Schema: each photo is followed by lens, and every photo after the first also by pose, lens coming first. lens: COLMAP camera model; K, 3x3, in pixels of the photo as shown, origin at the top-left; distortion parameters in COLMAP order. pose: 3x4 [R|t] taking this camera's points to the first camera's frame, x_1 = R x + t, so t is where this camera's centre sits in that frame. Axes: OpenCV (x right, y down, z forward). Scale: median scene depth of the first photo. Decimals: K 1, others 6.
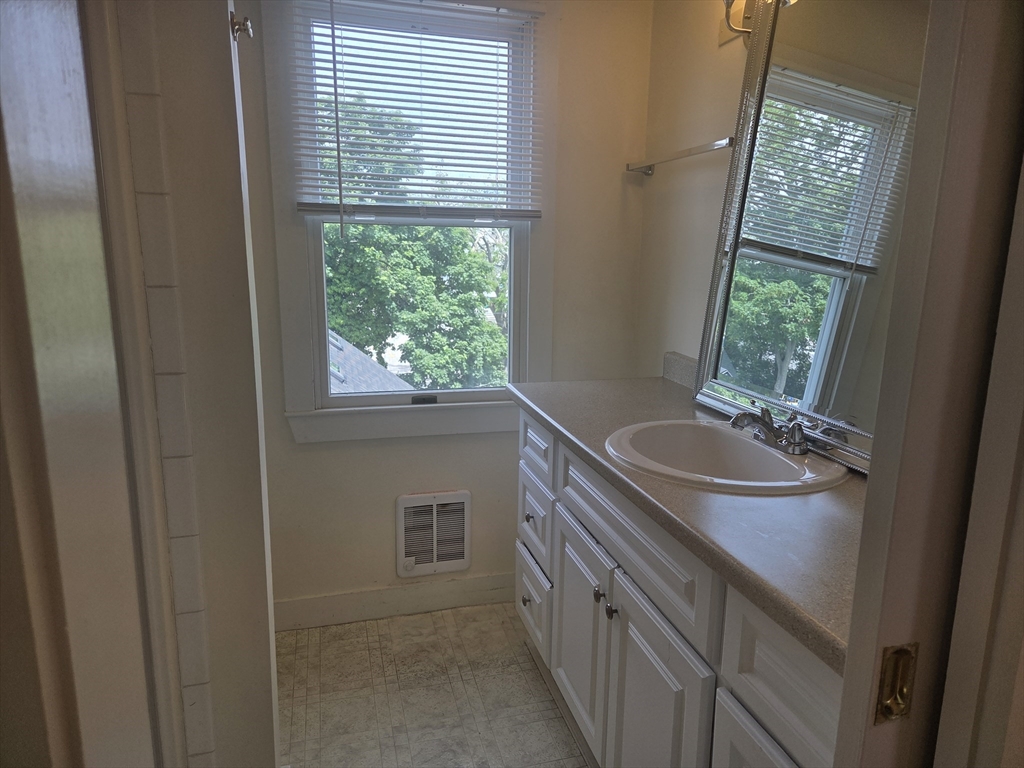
lens RADIAL K [[678.6, 0, 512.0], [0, 678.6, 384.0], [0, 0, 1]] dist [0.000431, -0.006653]
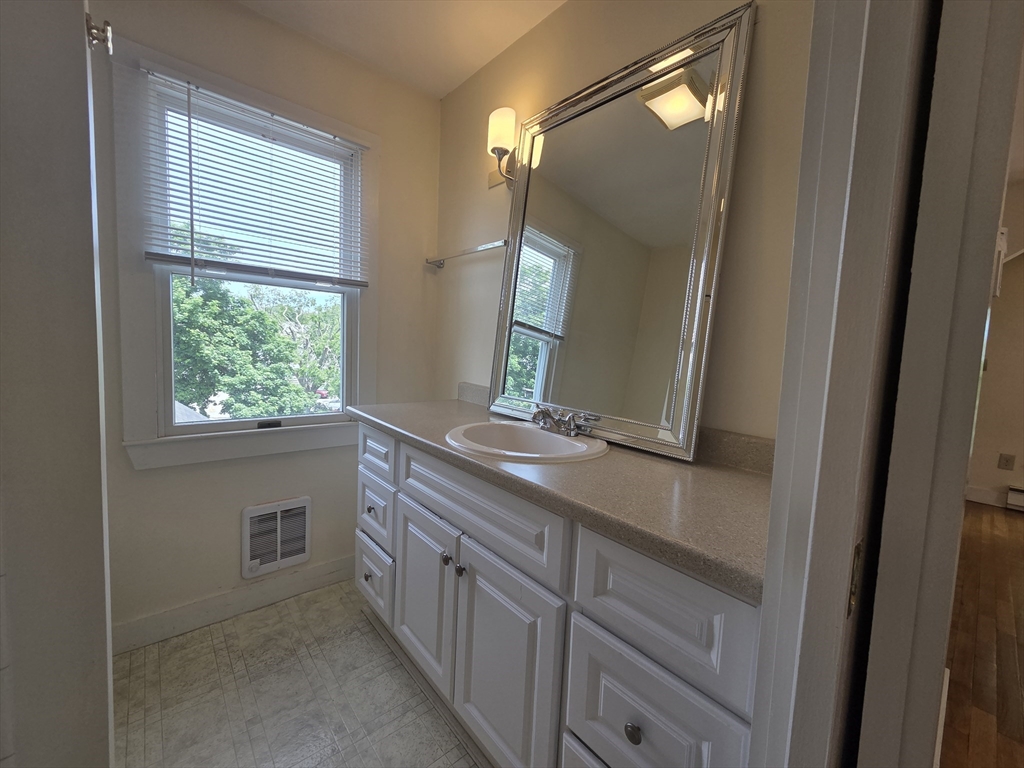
lens RADIAL K [[408.4, 0, 506.8], [0, 408.4, 380.3], [0, 0, 1]] dist [-0.020085, 0.003805]
pose [[0.895942, -0.006982, 0.444116, -0.072548], [0.053776, 0.994226, -0.092855, 0.035710], [-0.440904, 0.107076, 0.891144, 0.155458]]
